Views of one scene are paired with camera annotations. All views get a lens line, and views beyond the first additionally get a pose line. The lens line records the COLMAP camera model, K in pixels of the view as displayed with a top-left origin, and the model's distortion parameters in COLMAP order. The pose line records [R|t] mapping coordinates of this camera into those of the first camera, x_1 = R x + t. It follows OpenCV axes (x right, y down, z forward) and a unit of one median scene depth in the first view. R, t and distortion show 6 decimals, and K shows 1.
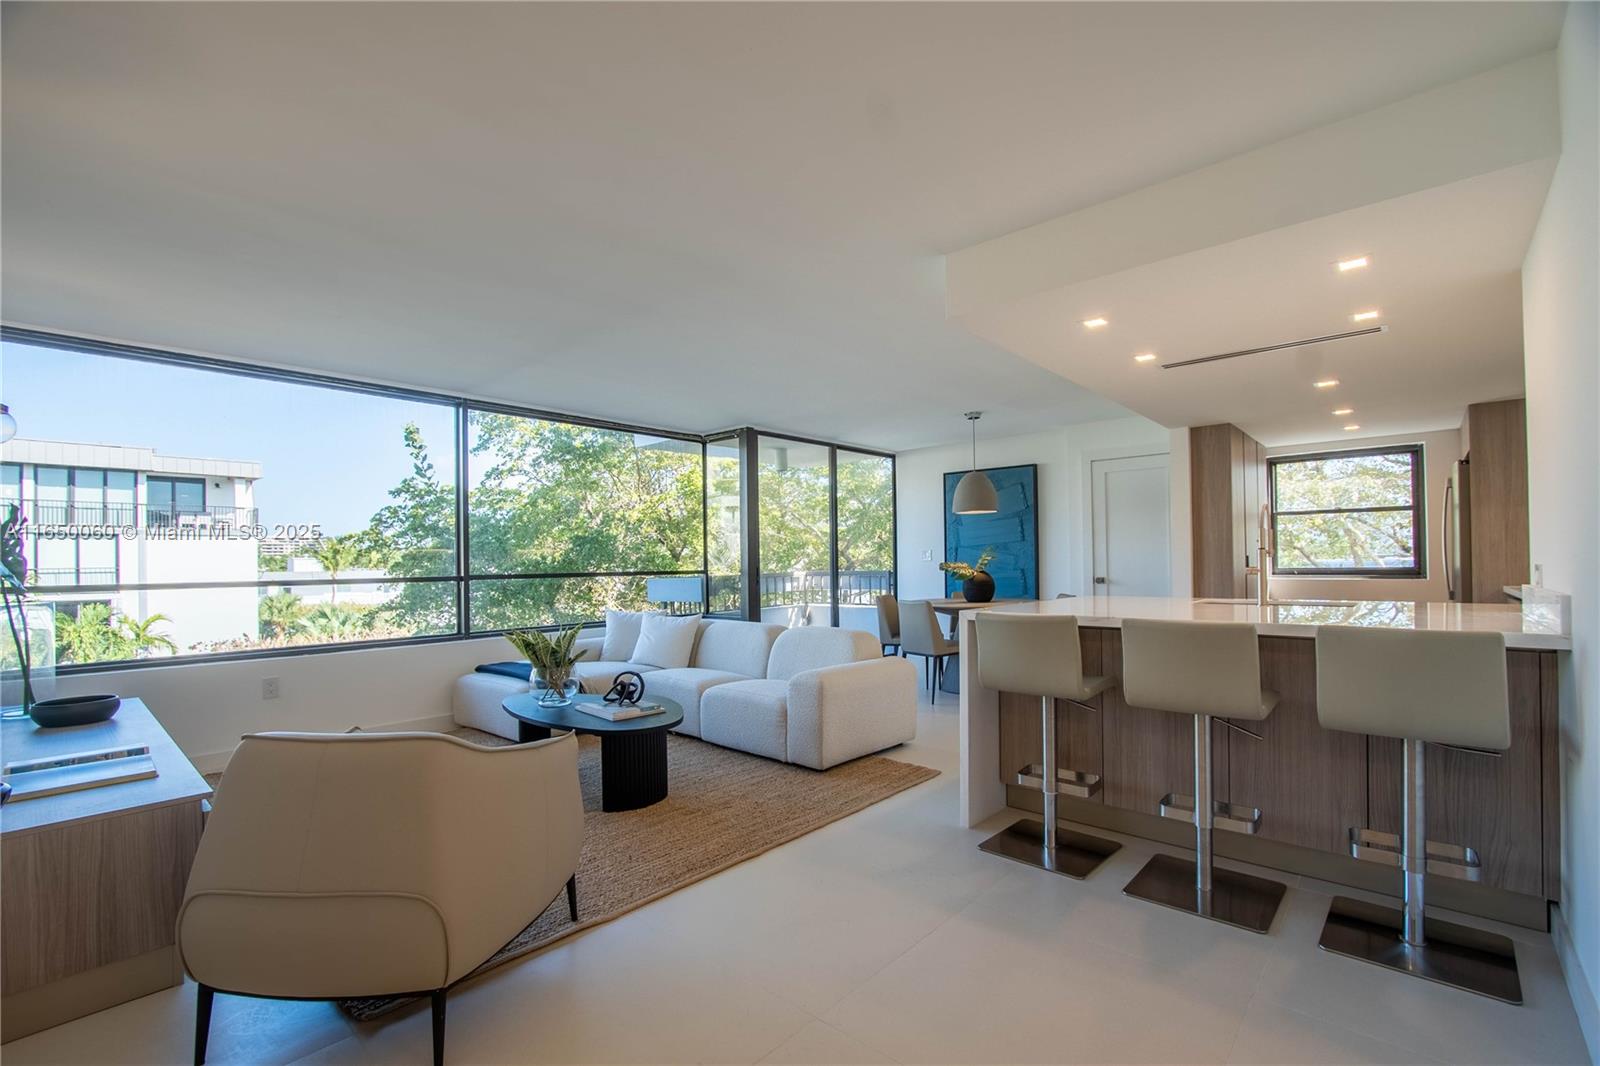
lens RADIAL K [[703.2, 0, 788.3], [0, 703.2, 558.3], [0, 0, 1]] dist [-0.030569, 0.000718]
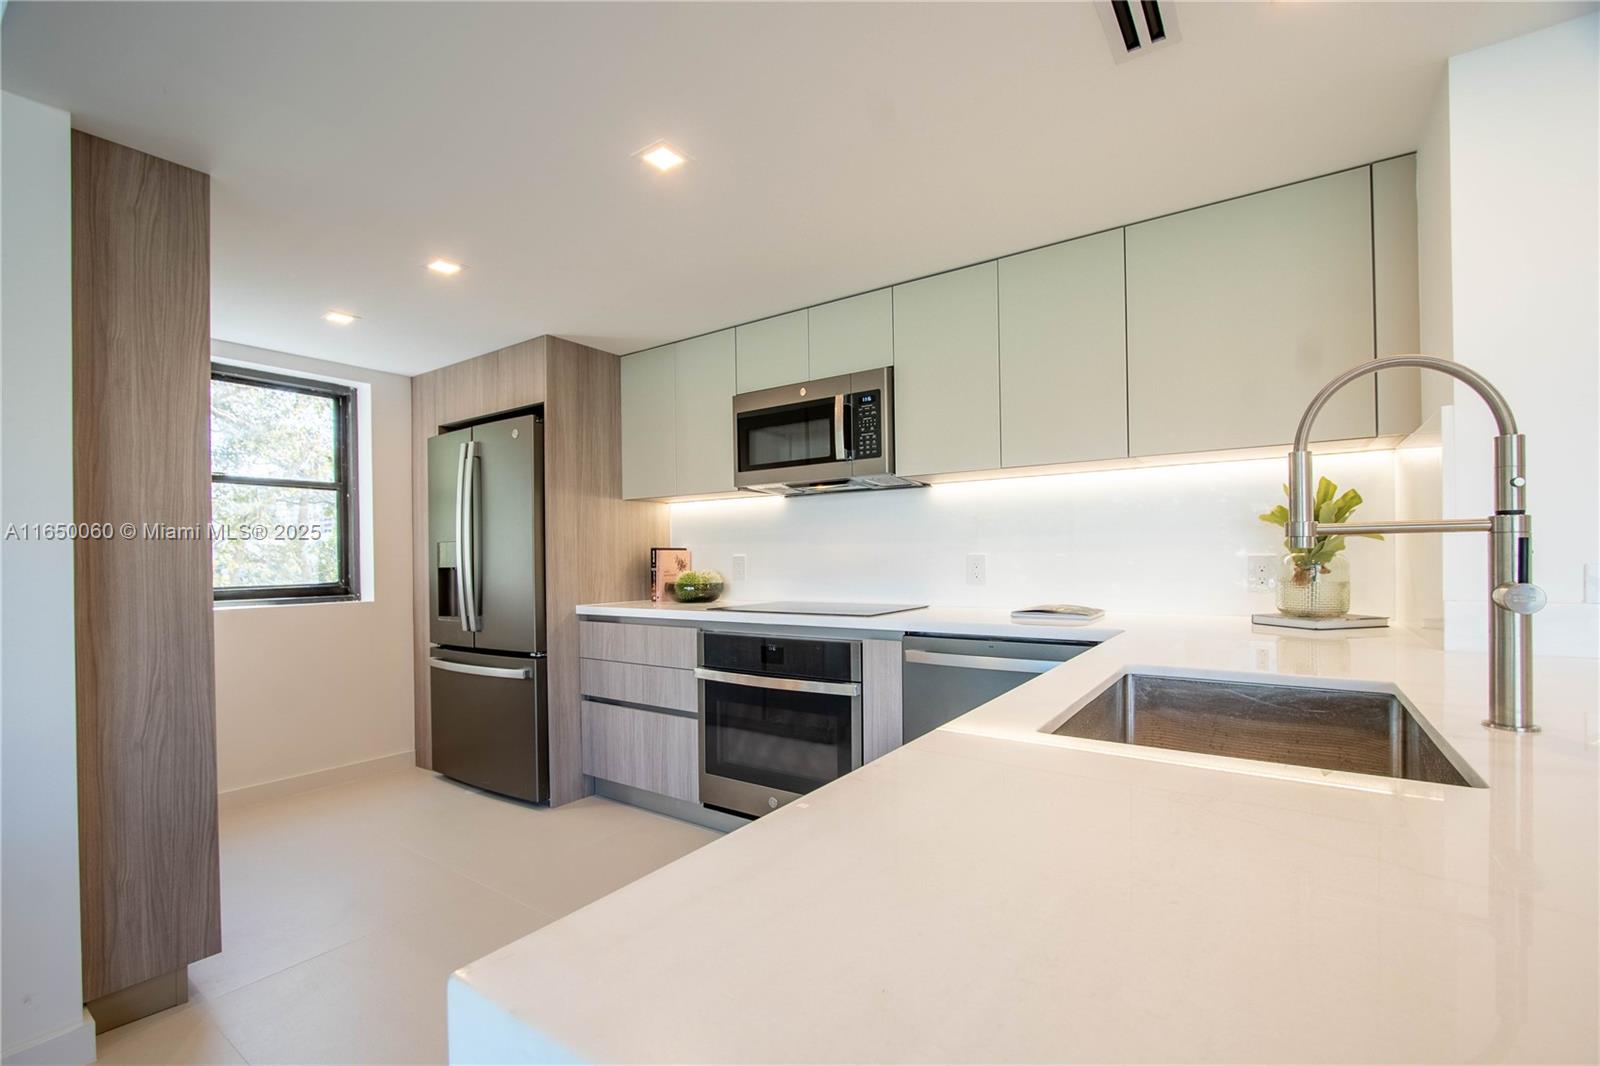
lens RADIAL K [[703.2, 0, 788.3], [0, 703.2, 558.3], [0, 0, 1]] dist [-0.030569, 0.000718]
pose [[-0.137213, 0.015013, 0.990428, 0.208141], [0.006043, 0.999879, -0.014319, 0.001875], [-0.990523, 0.004020, -0.137287, 0.604184]]
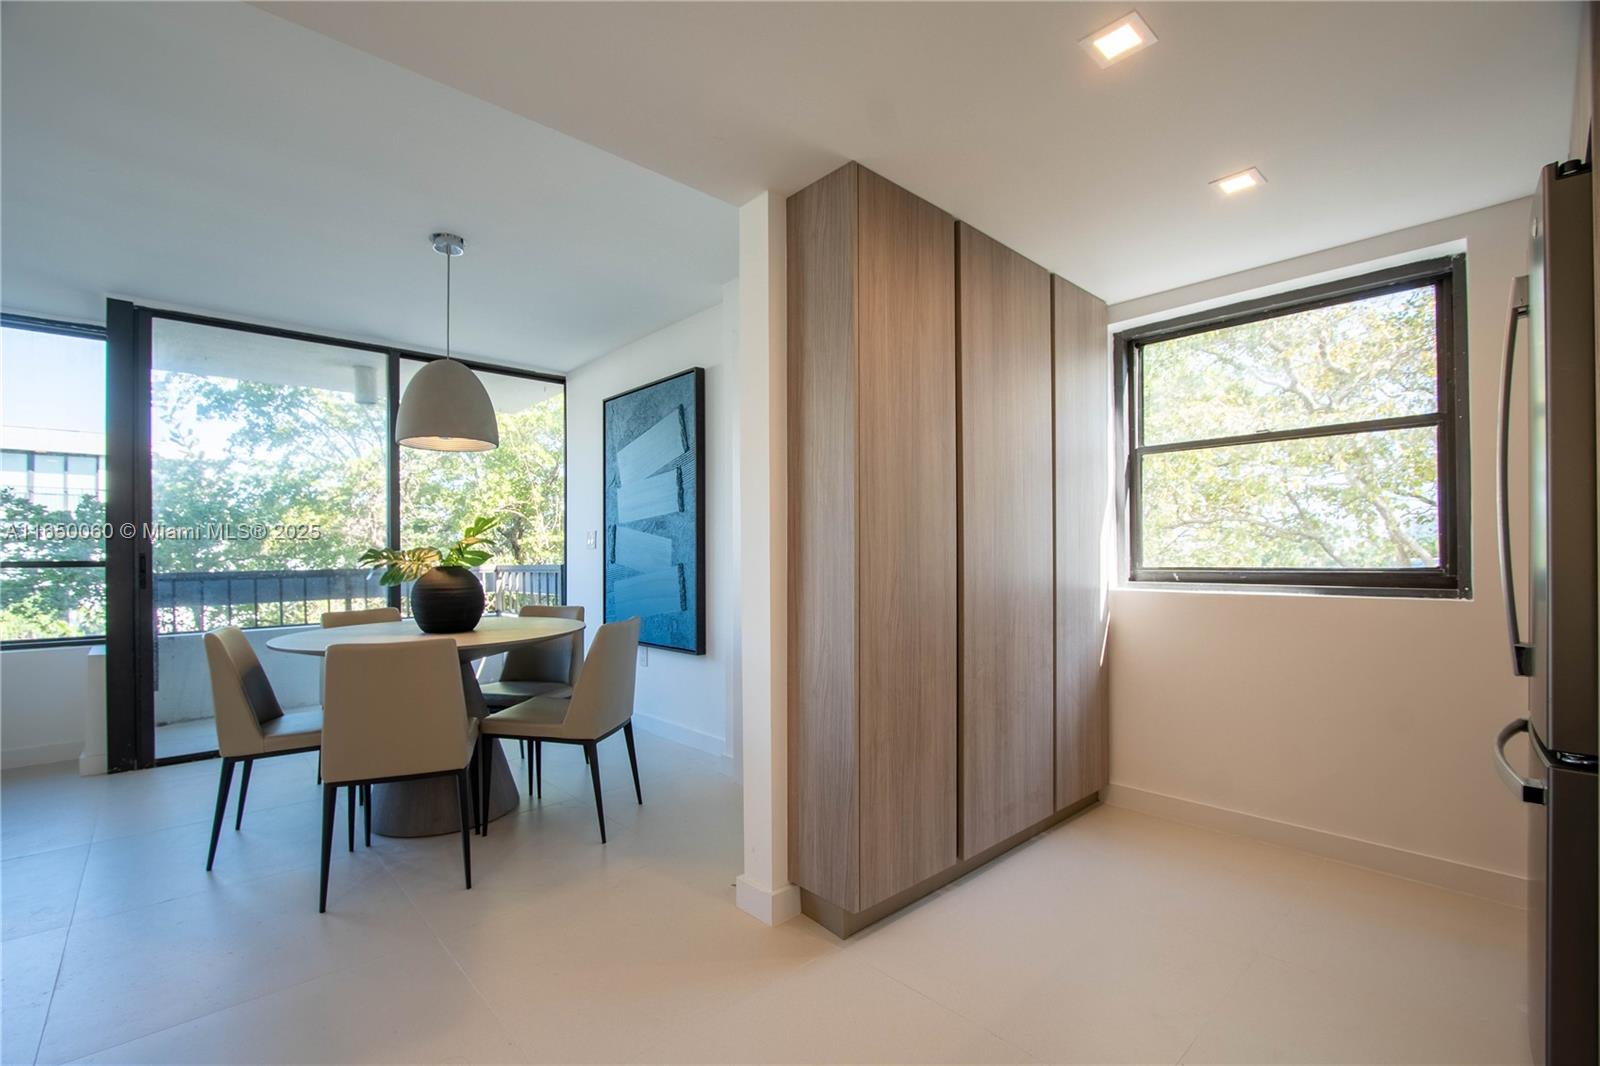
lens RADIAL K [[703.2, 0, 788.3], [0, 703.2, 558.3], [0, 0, 1]] dist [-0.030569, 0.000718]
pose [[0.996170, 0.008471, -0.087023, 0.505265], [-0.007613, 0.999919, 0.010184, 0.005151], [0.087102, -0.009482, 0.996154, 0.505772]]
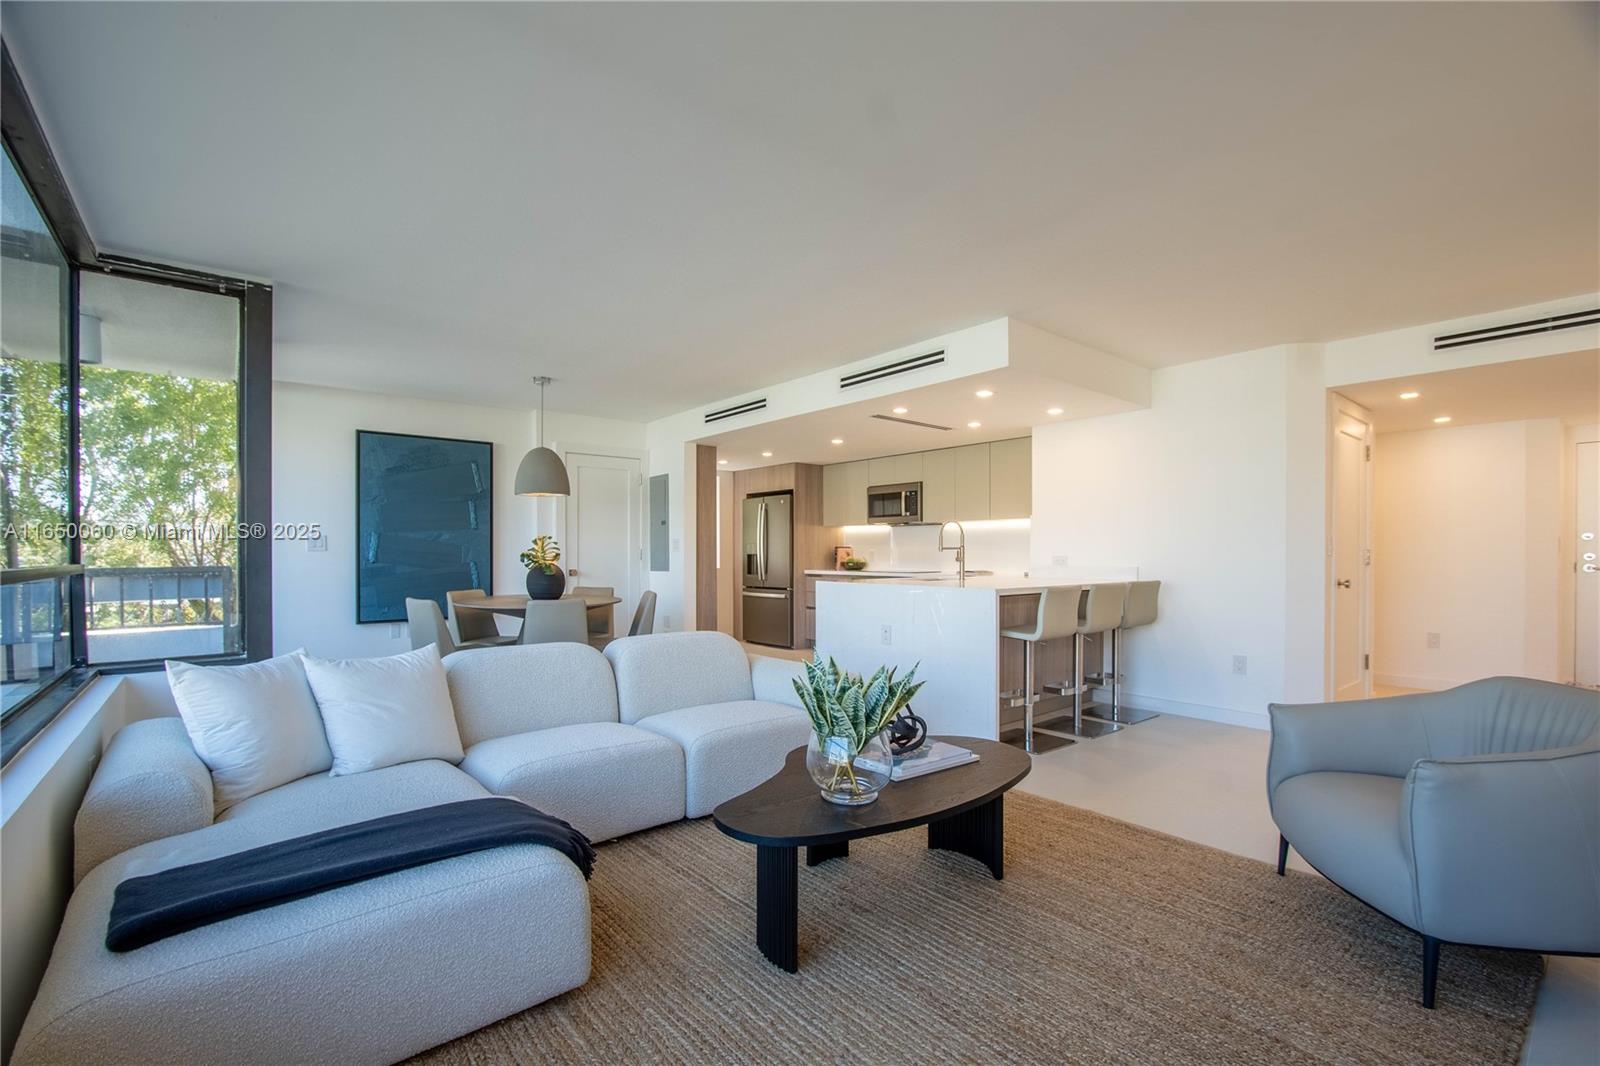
lens RADIAL K [[703.2, 0, 788.3], [0, 703.2, 558.3], [0, 0, 1]] dist [-0.030569, 0.000718]
pose [[0.137839, 0.002541, 0.990451, -0.508584], [-0.009536, 0.999954, -0.001239, 0.008446], [-0.990409, -0.009274, 0.137857, 0.543118]]
